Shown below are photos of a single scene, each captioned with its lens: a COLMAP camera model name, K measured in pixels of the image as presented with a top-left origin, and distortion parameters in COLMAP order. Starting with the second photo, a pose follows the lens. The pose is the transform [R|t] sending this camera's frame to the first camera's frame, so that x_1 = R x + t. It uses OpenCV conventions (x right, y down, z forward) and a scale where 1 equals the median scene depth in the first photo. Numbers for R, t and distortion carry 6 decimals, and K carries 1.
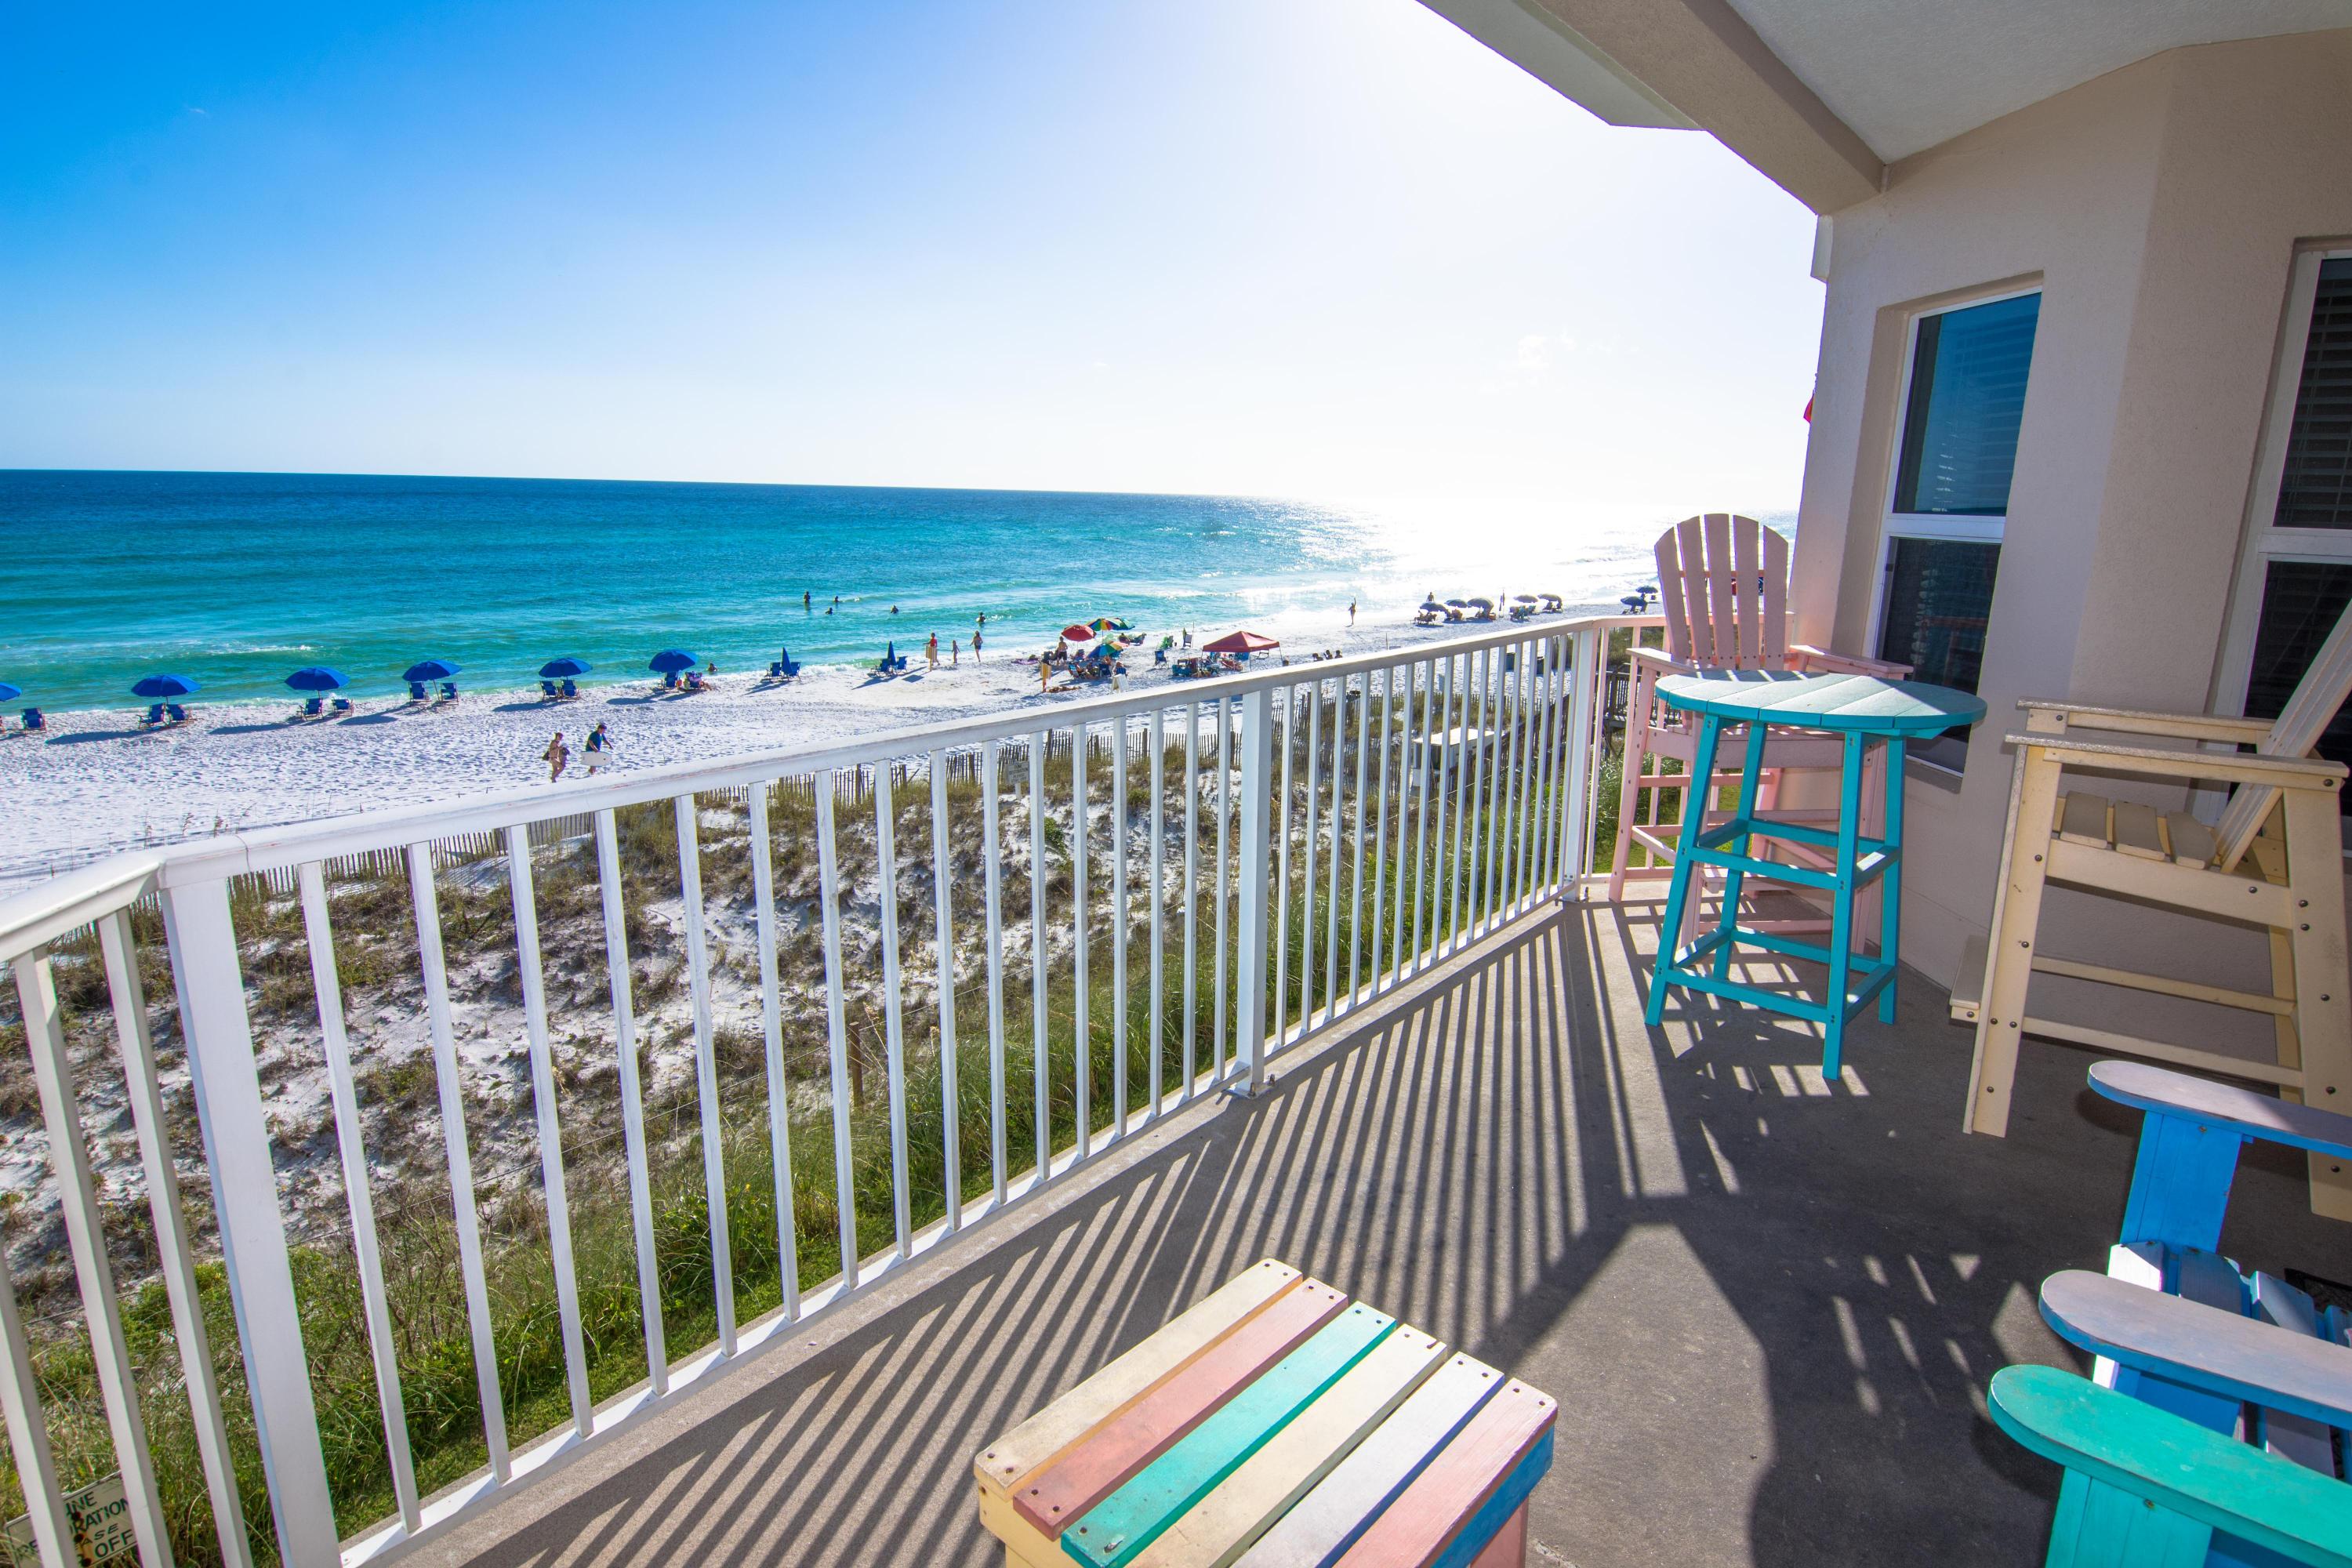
lens RADIAL K [[1244.0, 0, 1212.9], [0, 1244.0, 781.9], [0, 0, 1]] dist [0.003050, -0.018931]
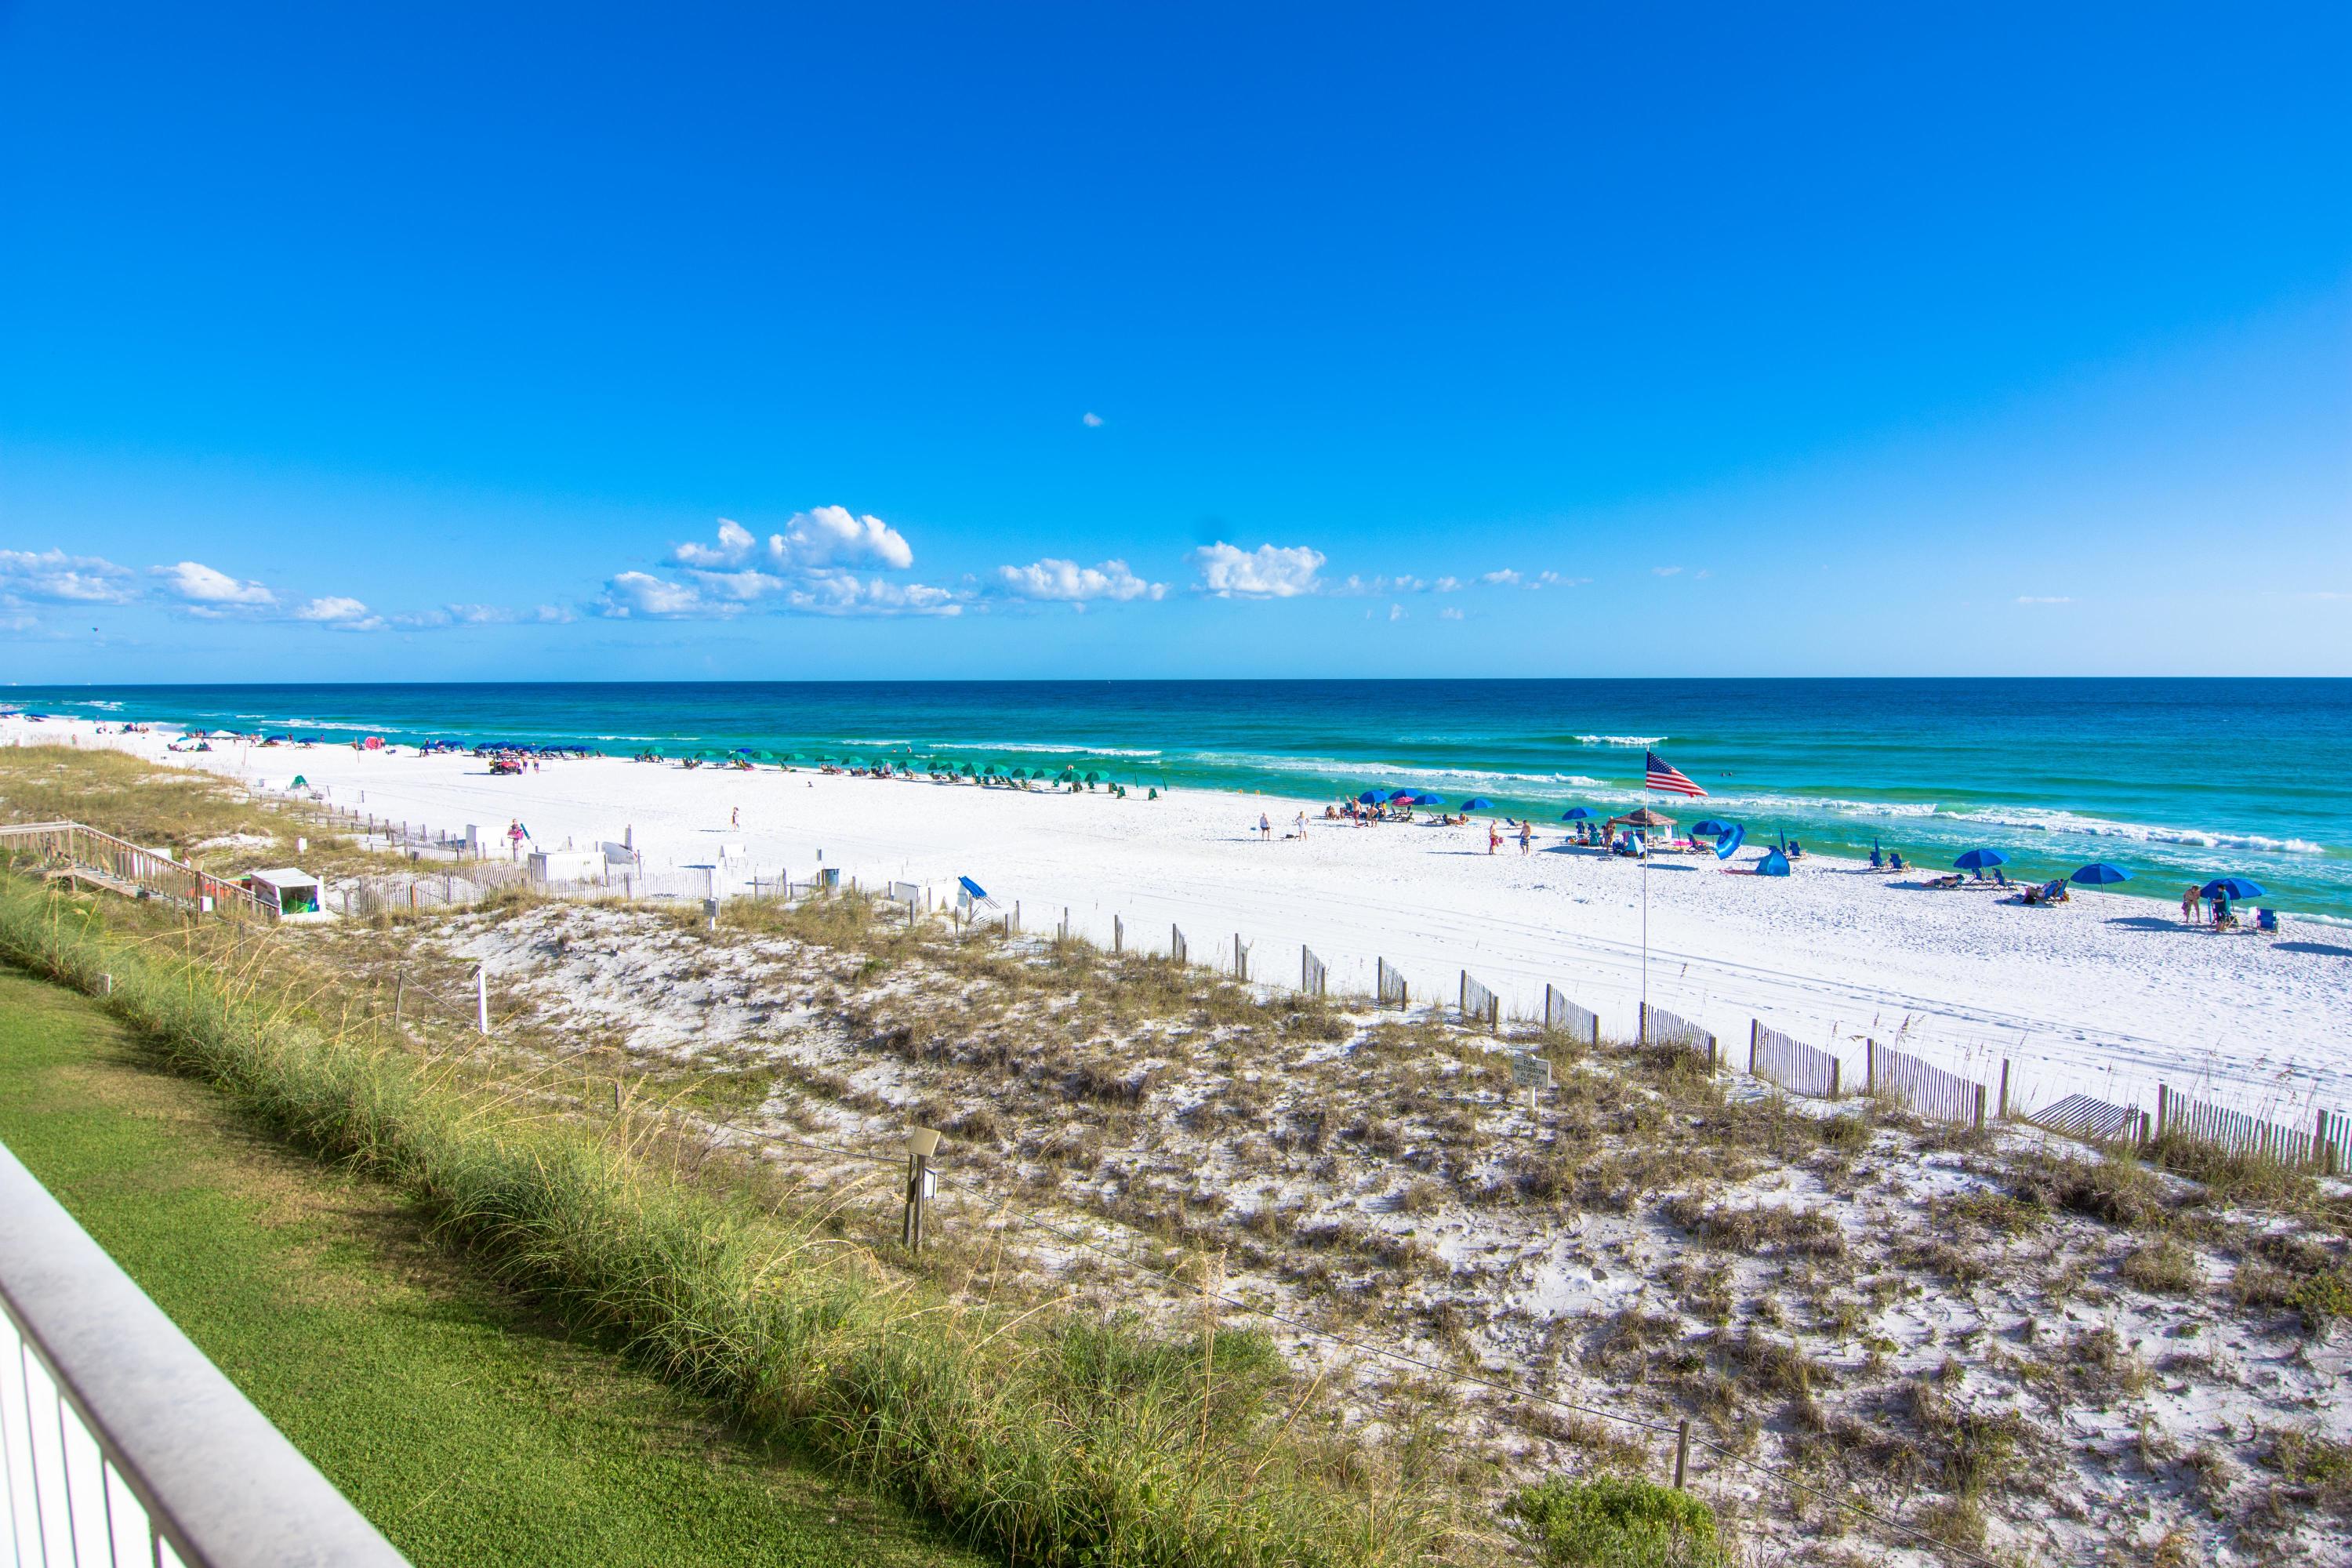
lens RADIAL K [[1239.5, 0, 1204.7], [0, 1239.5, 783.7], [0, 0, 1]] dist [0.003570, -0.019118]
pose [[0.027265, 0.059365, -0.997864, 0.028036], [-0.221523, 0.973774, 0.051880, -0.034803], [0.974774, 0.219636, 0.039701, 0.152532]]
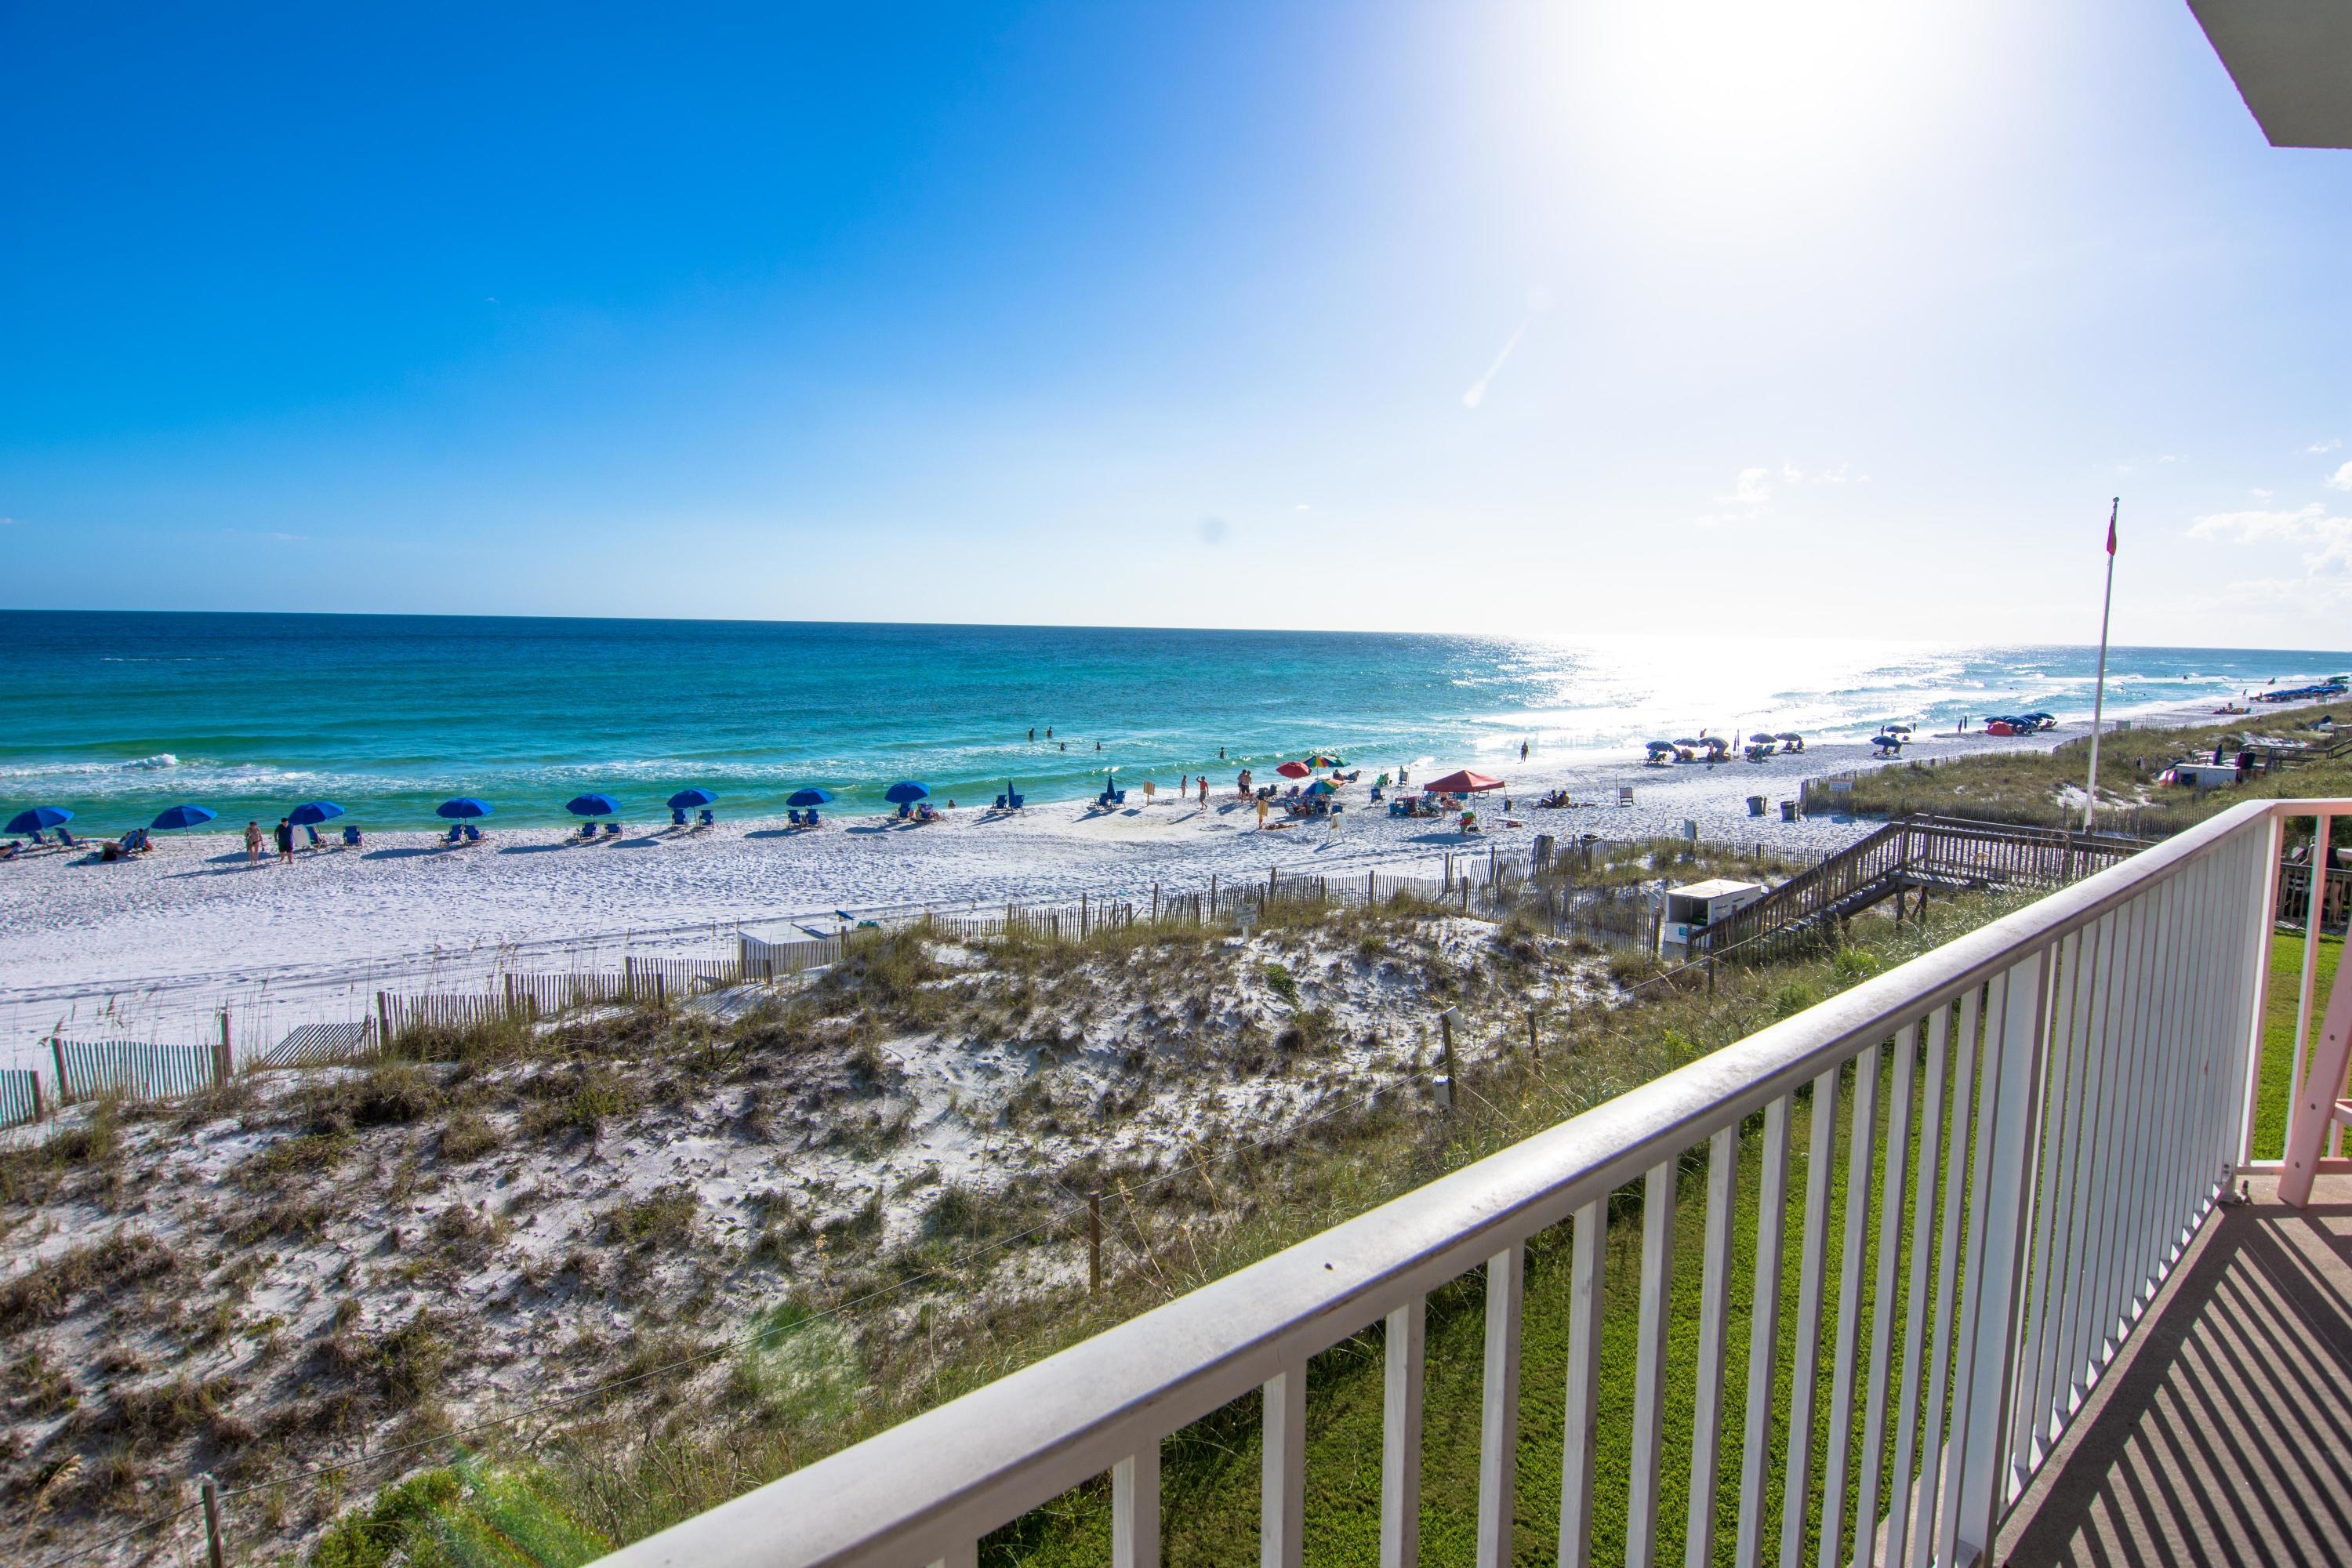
lens RADIAL K [[1243.1, 0, 1208.0], [0, 1243.1, 785.5], [0, 0, 1]] dist [0.003782, -0.020532]
pose [[0.986451, 0.013697, -0.163481, -0.037756], [-0.030718, 0.994305, -0.102050, -0.010746], [0.161152, 0.105689, 0.981254, 0.046407]]
